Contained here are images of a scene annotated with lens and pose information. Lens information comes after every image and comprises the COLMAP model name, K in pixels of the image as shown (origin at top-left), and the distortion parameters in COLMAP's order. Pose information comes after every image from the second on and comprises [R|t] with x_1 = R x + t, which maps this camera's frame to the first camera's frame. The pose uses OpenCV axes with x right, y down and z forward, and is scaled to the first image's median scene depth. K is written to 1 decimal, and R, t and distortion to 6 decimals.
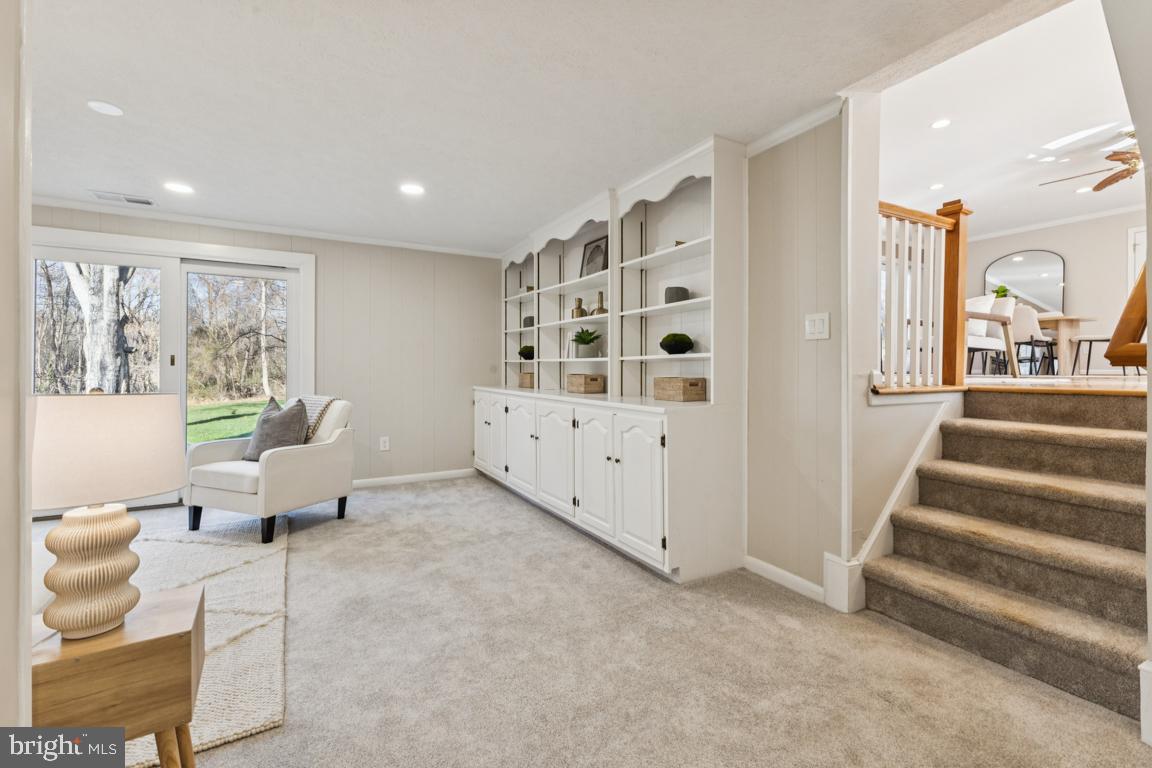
lens RADIAL K [[502.5, 0, 583.4], [0, 502.5, 374.4], [0, 0, 1]] dist [0.017661, -0.000525]
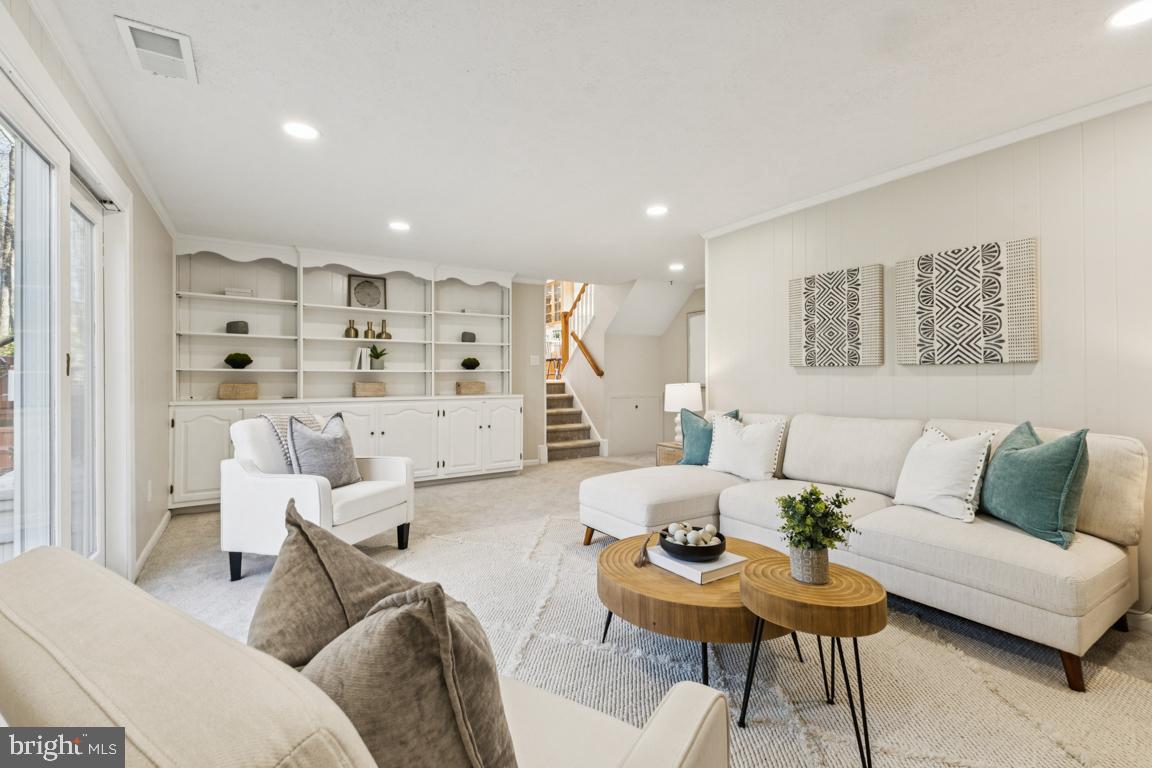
lens RADIAL K [[500.3, 0, 575.7], [0, 500.3, 380.1], [0, 0, 1]] dist [0.013630, -0.000118]
pose [[-0.035064, -0.011931, 0.999314, -1.754214], [0.010598, 0.999868, 0.012310, -0.020381], [-0.999329, 0.011022, -0.034933, 0.723628]]
